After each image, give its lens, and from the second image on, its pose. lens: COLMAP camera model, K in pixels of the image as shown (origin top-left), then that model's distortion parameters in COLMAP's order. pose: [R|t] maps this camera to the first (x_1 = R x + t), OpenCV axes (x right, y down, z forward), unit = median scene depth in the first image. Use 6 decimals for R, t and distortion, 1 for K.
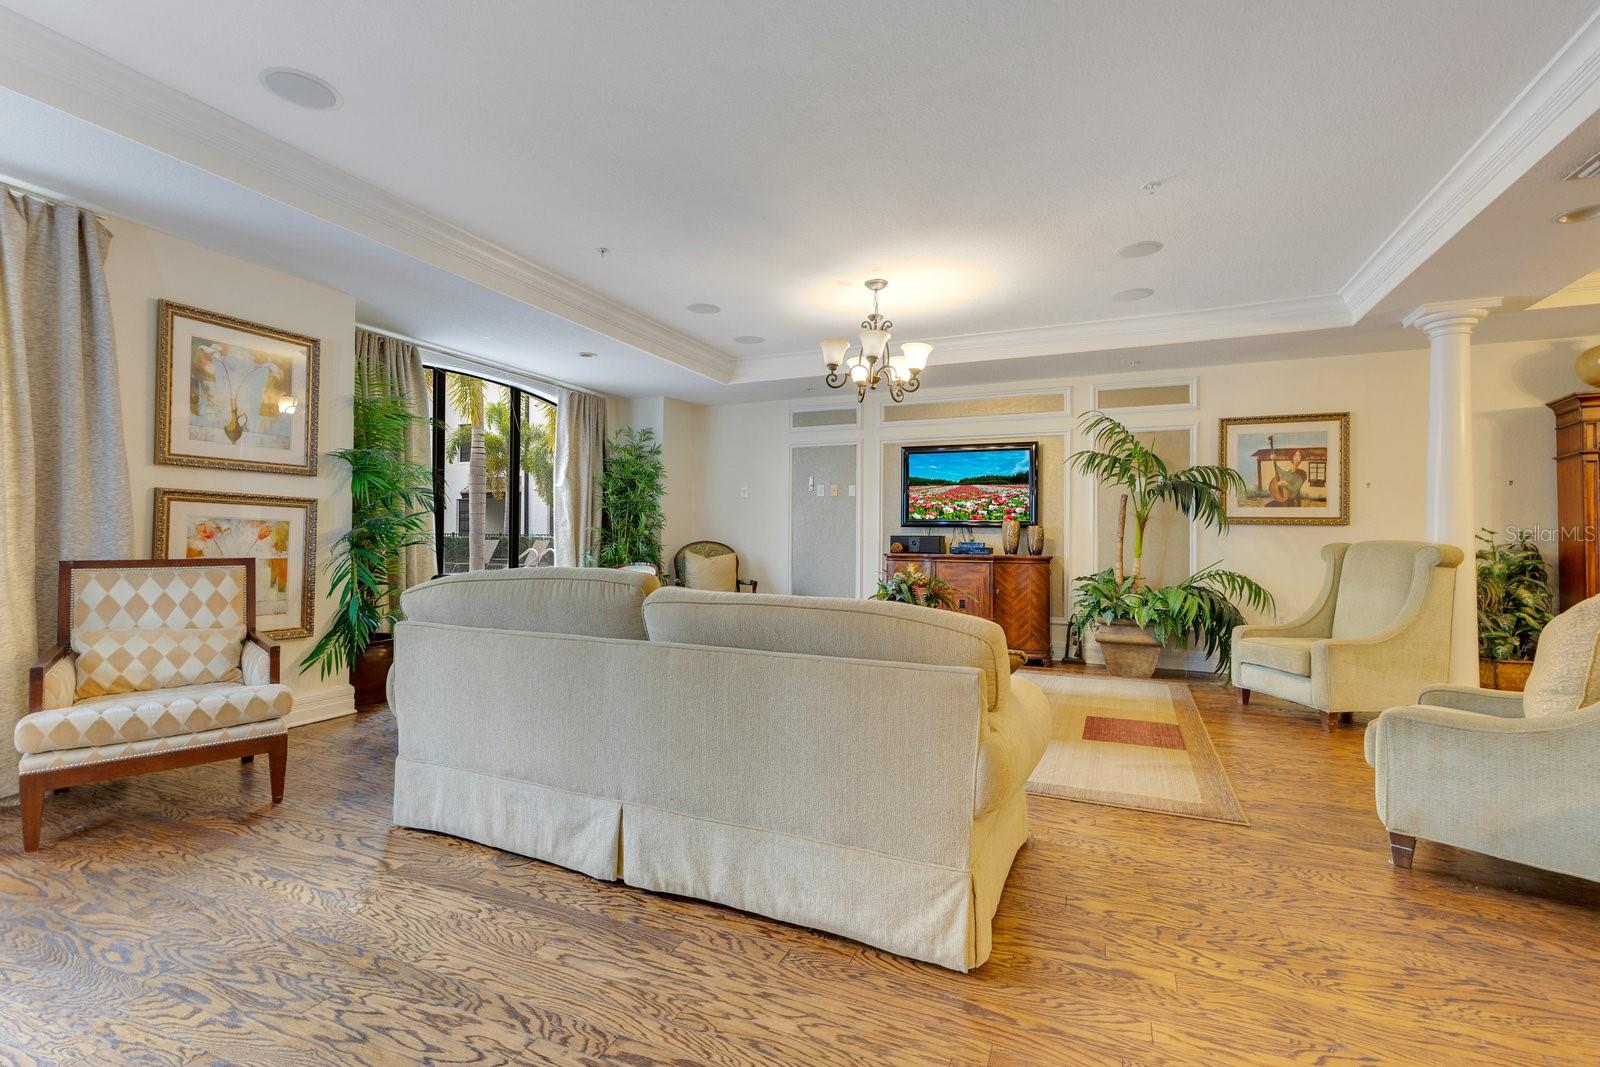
lens RADIAL K [[719.6, 0, 808.4], [0, 719.6, 535.7], [0, 0, 1]] dist [-0.002500, -0.000044]
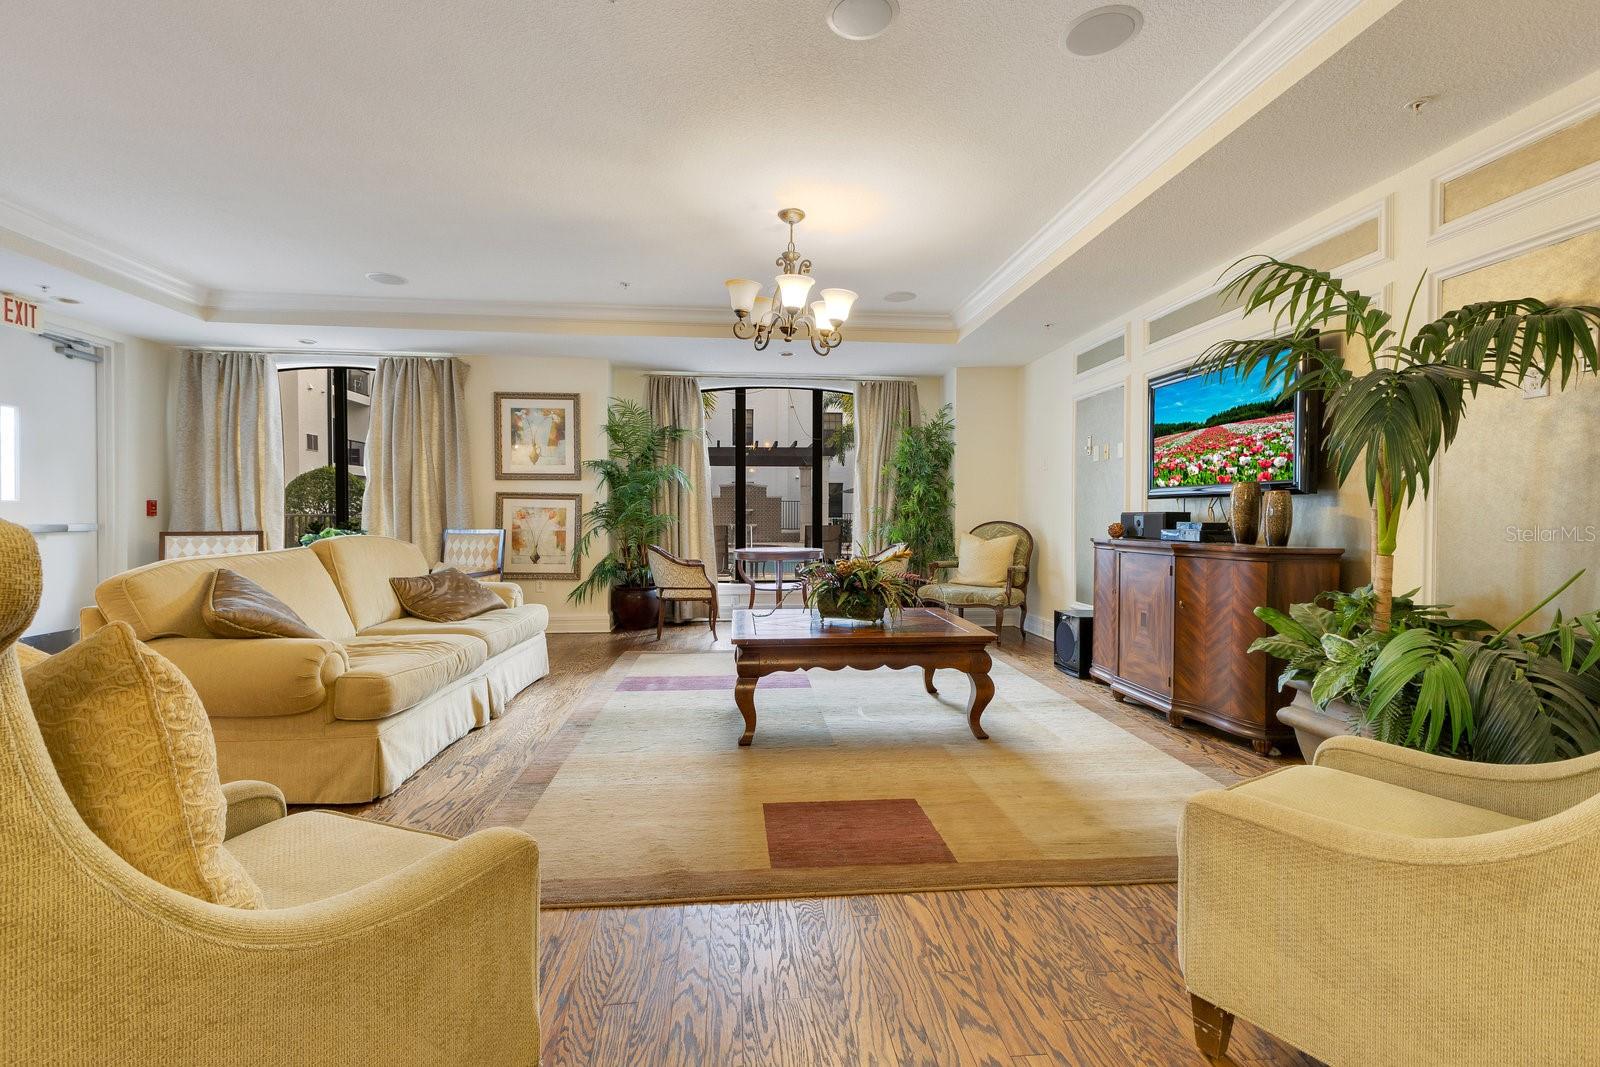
lens RADIAL K [[719.6, 0, 808.4], [0, 719.6, 535.7], [0, 0, 1]] dist [-0.002500, -0.000044]
pose [[0.475303, 0.011959, -0.879741, 0.630741], [0.001547, 0.999895, 0.014429, 0.012404], [0.879821, -0.008219, 0.475234, 0.448997]]
